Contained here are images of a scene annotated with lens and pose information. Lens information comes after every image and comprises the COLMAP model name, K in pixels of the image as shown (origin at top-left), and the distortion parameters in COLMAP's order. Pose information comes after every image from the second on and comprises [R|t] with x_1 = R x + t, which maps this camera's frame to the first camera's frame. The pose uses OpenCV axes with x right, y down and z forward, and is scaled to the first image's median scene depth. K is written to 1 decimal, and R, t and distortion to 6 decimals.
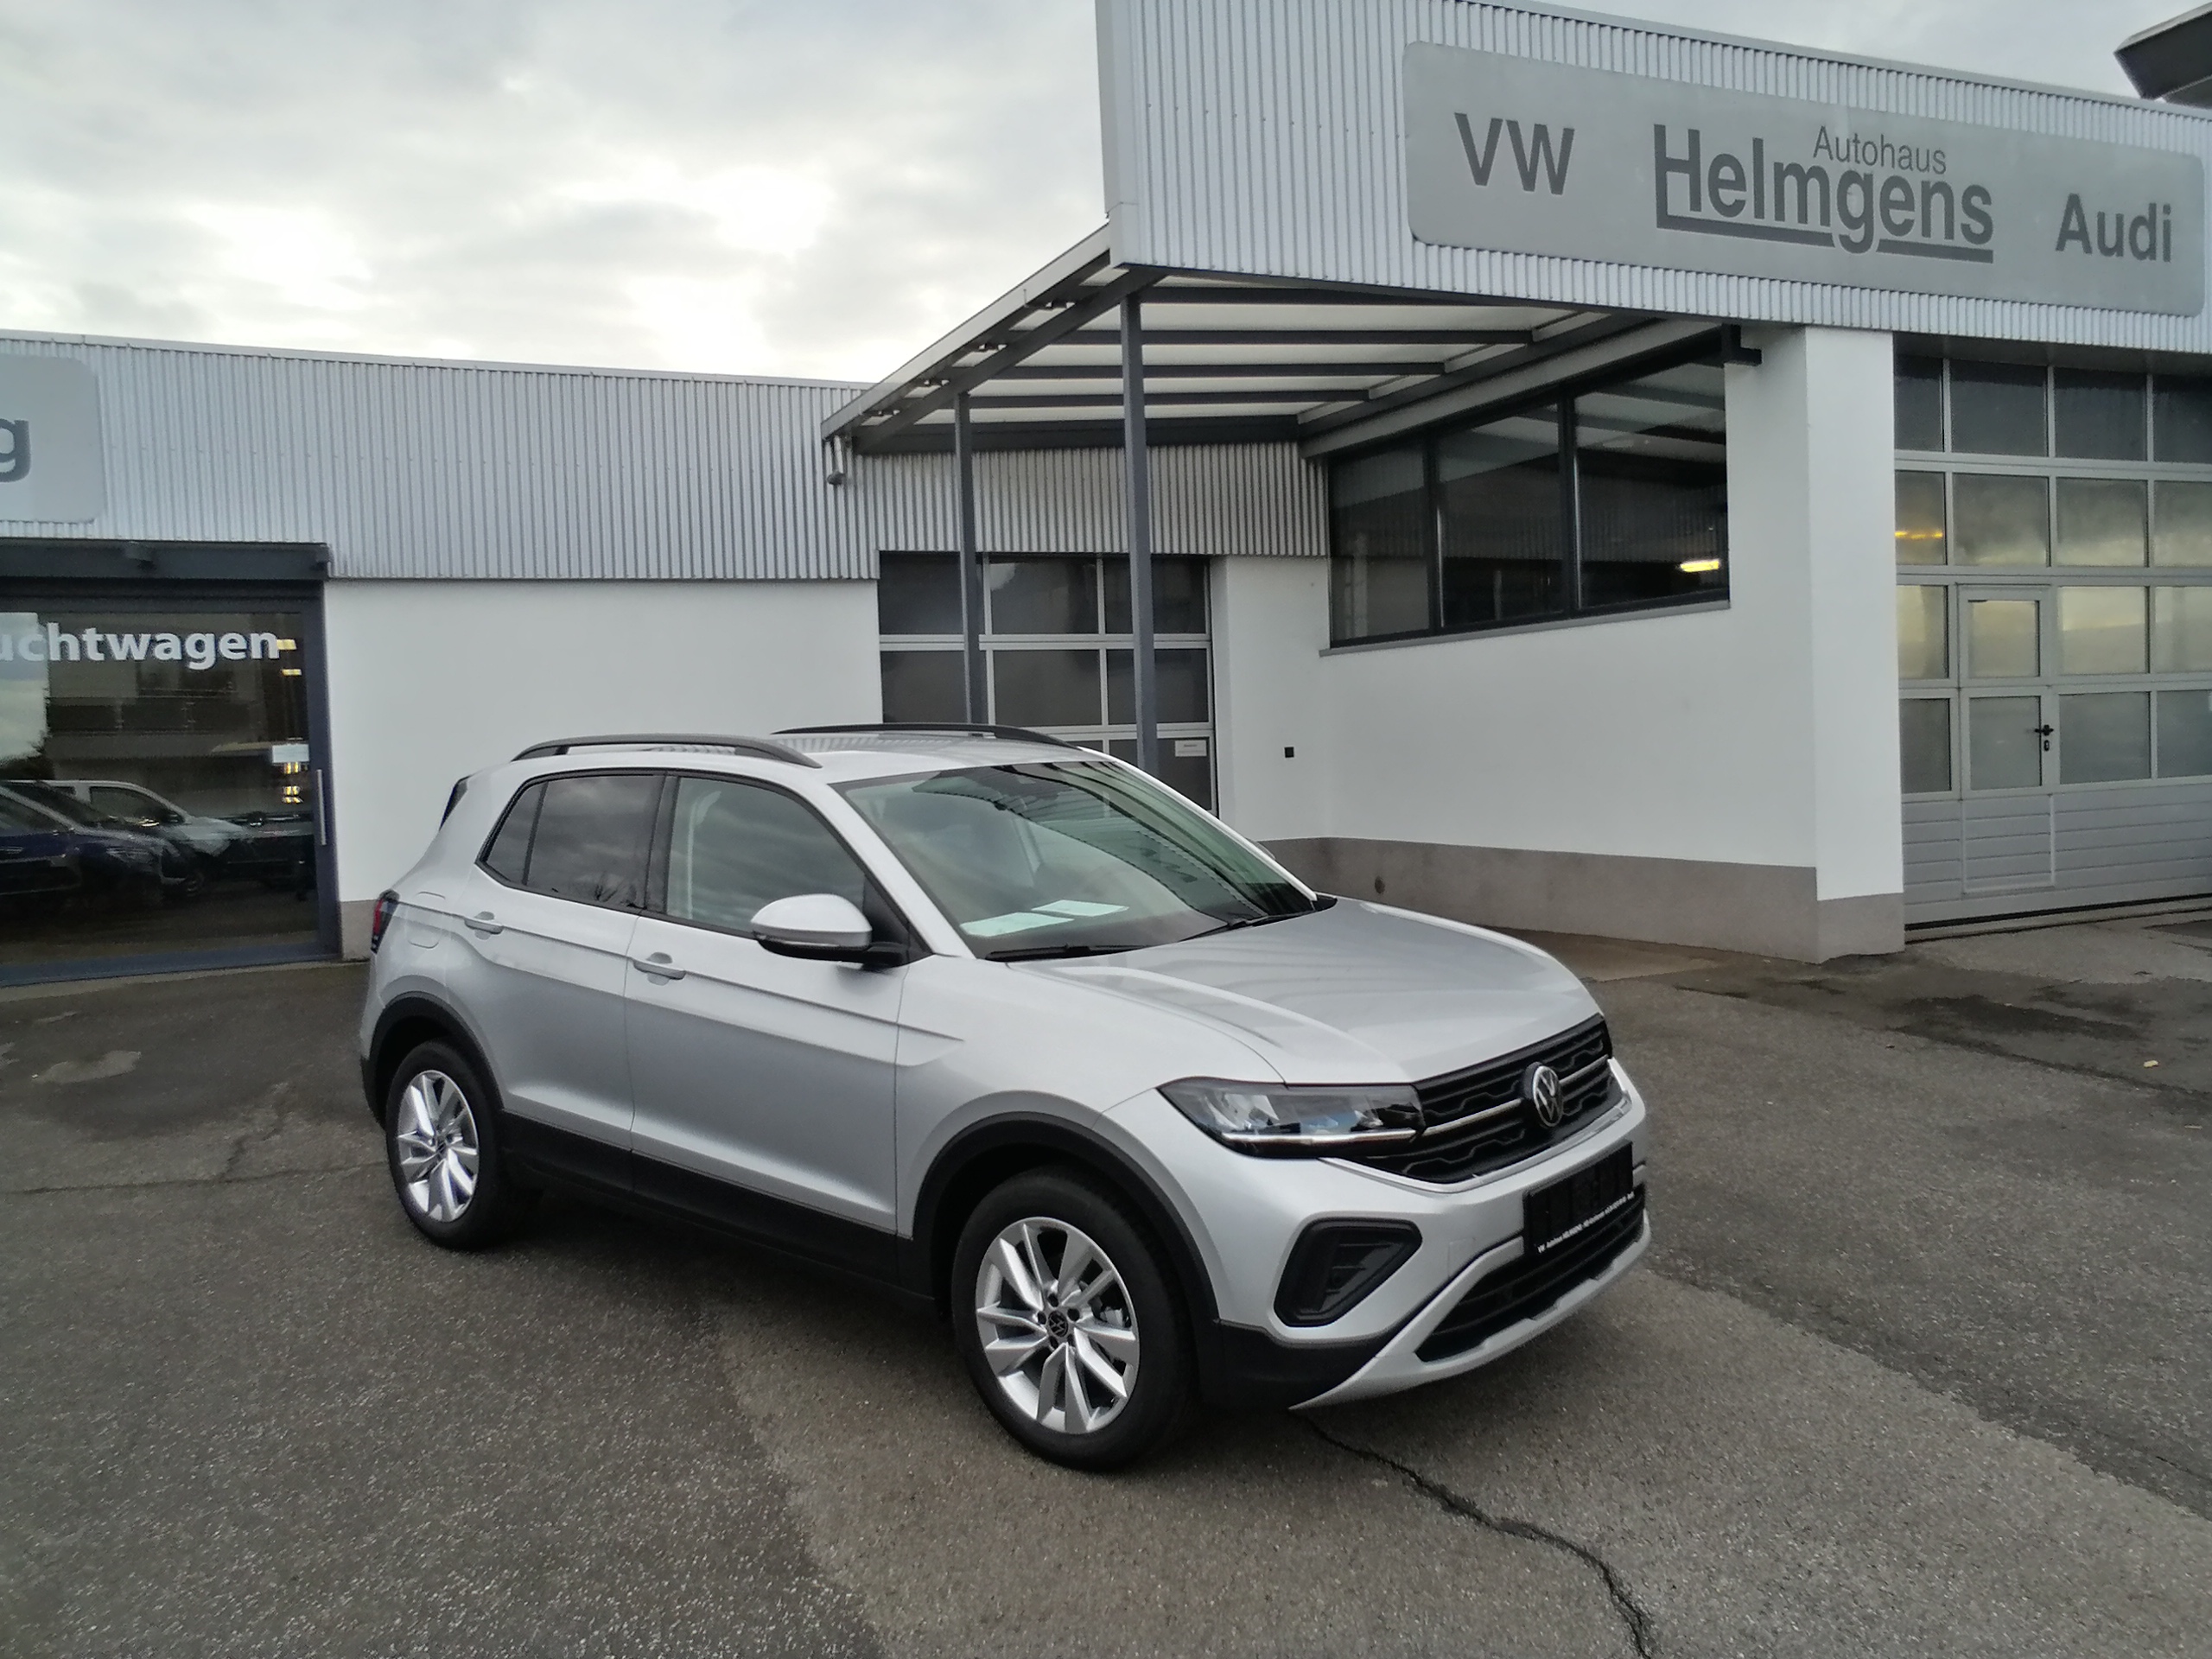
lens RADIAL K [[1749.6, 0, 1135.9], [0, 1749.6, 789.0], [0, 0, 1]] dist [-0.053741, 0.162075]
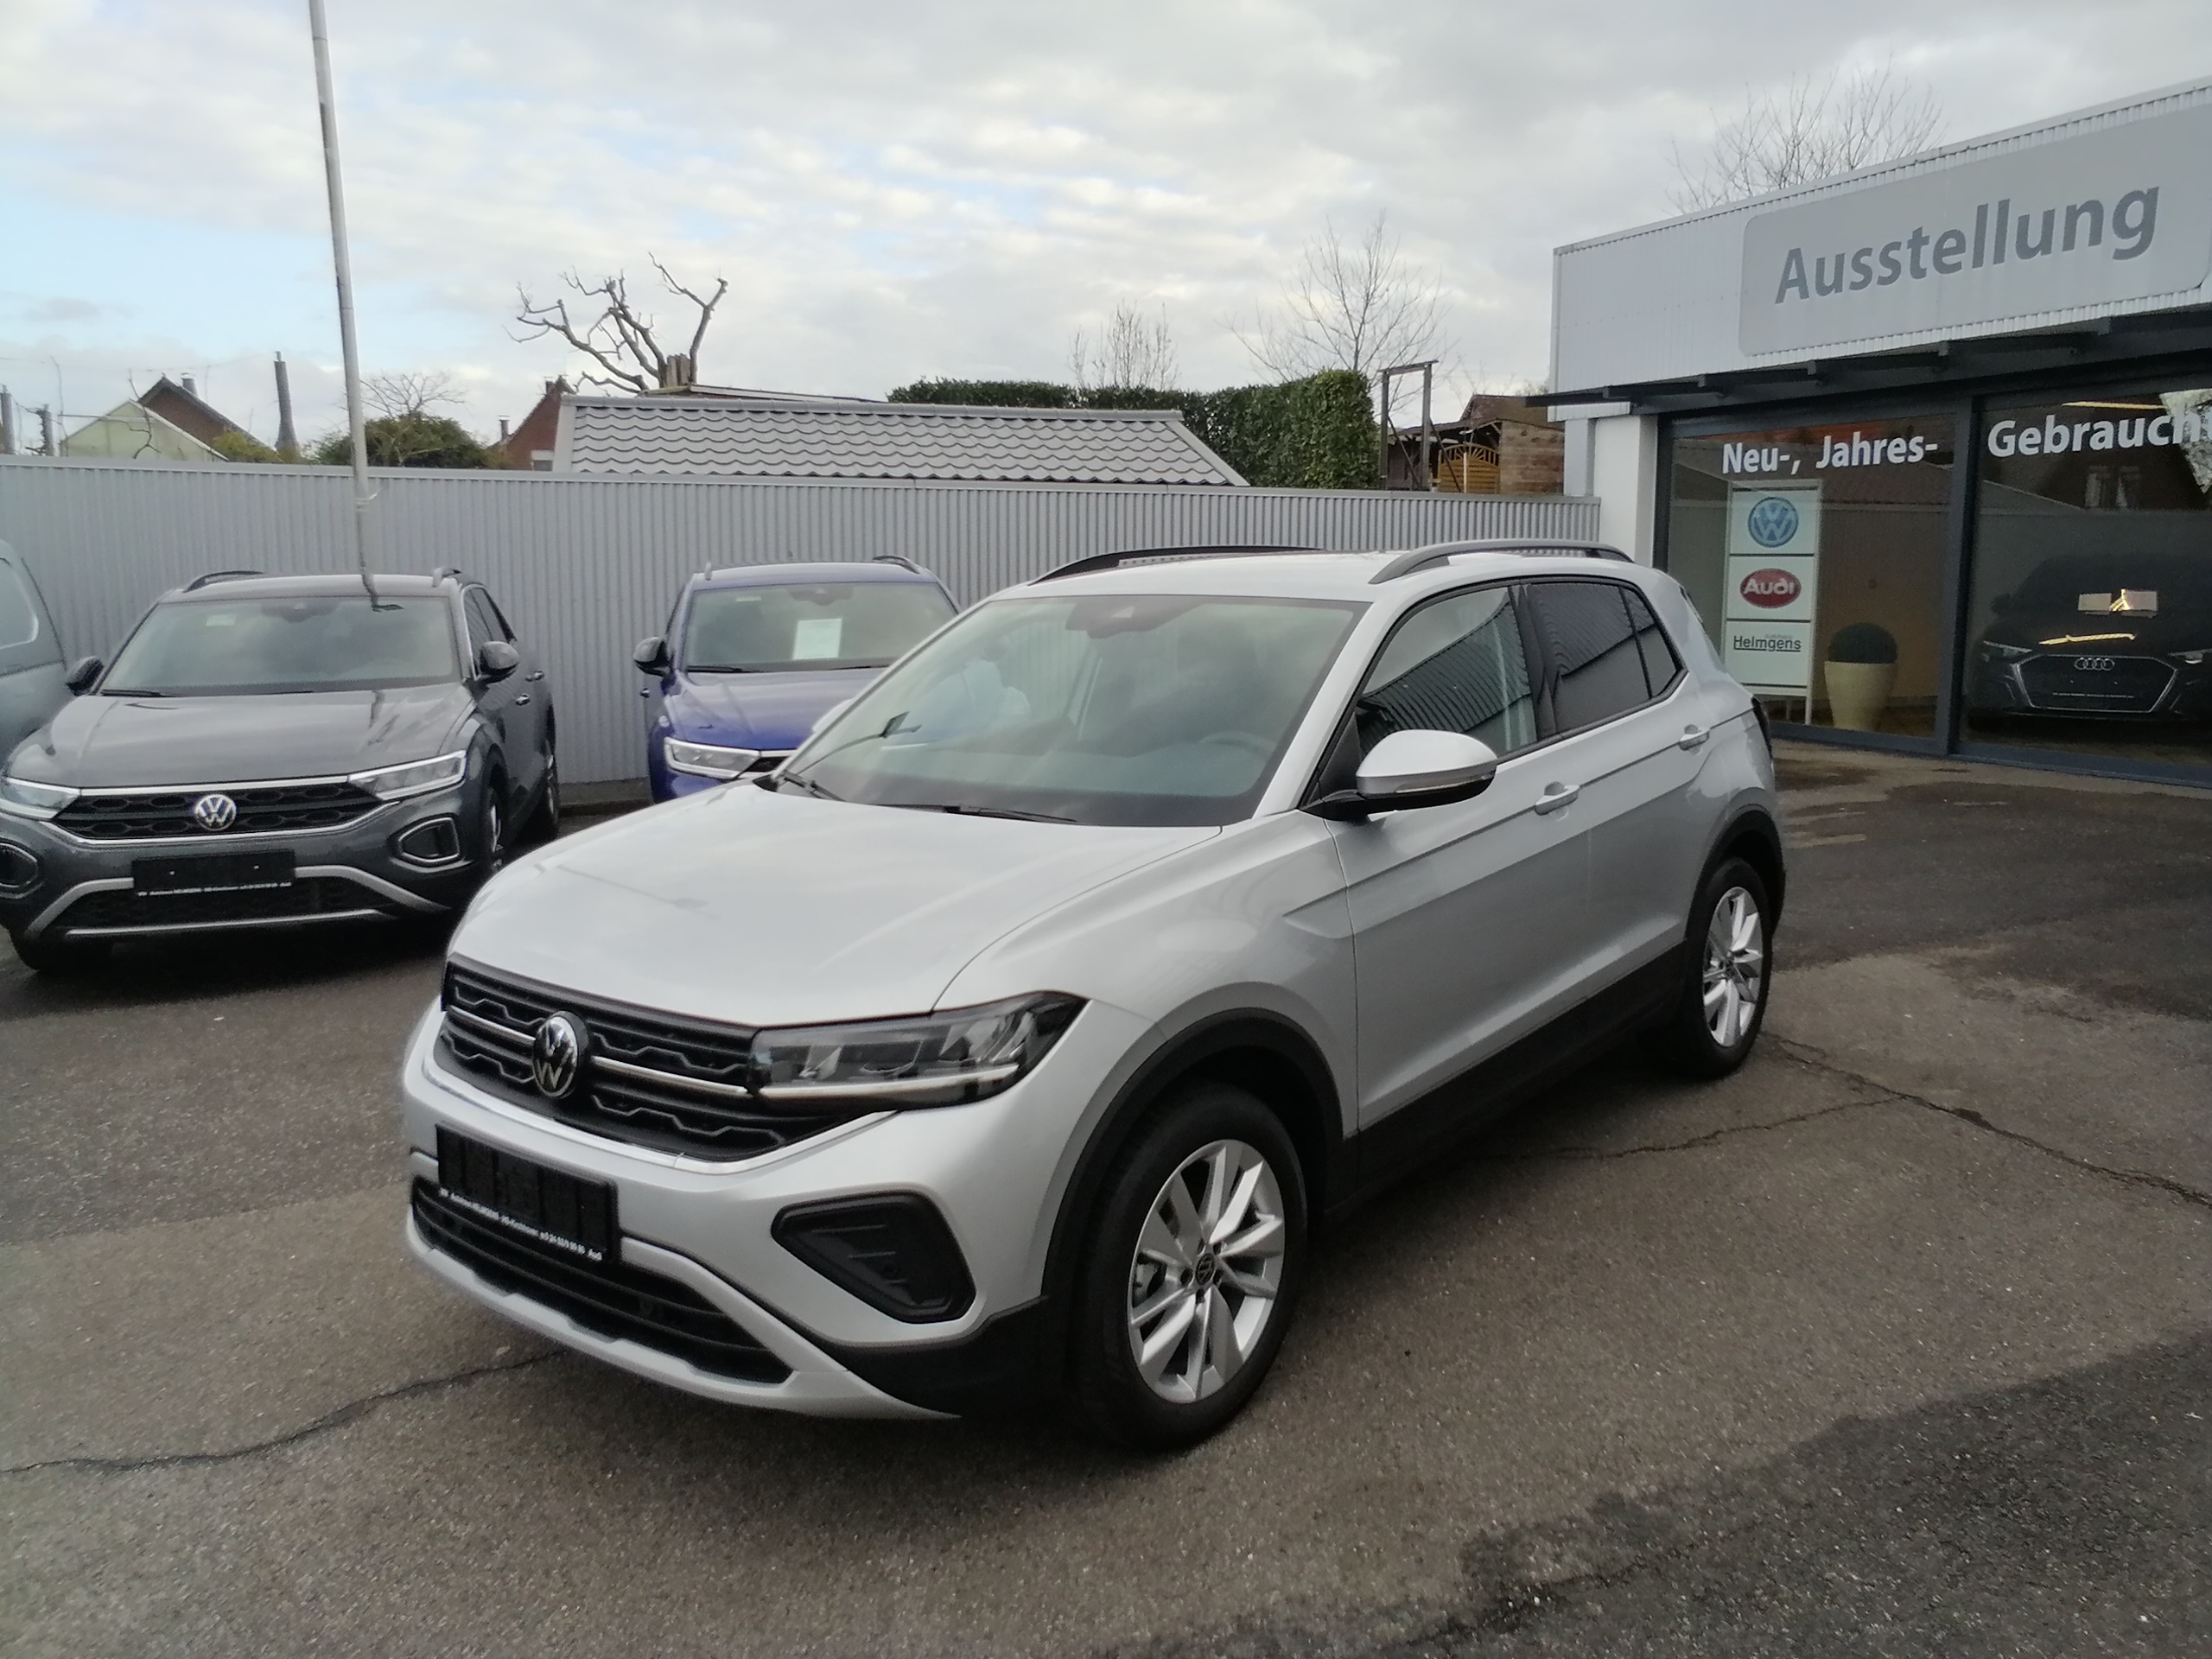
lens RADIAL K [[1743.9, 0, 1135.9], [0, 1743.9, 793.3], [0, 0, 1]] dist [-0.058774, 0.176280]
pose [[-0.004396, 0.167414, -0.985877, 0.676262], [-0.033310, 0.985315, 0.167467, -0.052215], [0.999435, 0.033576, 0.001245, 0.873221]]
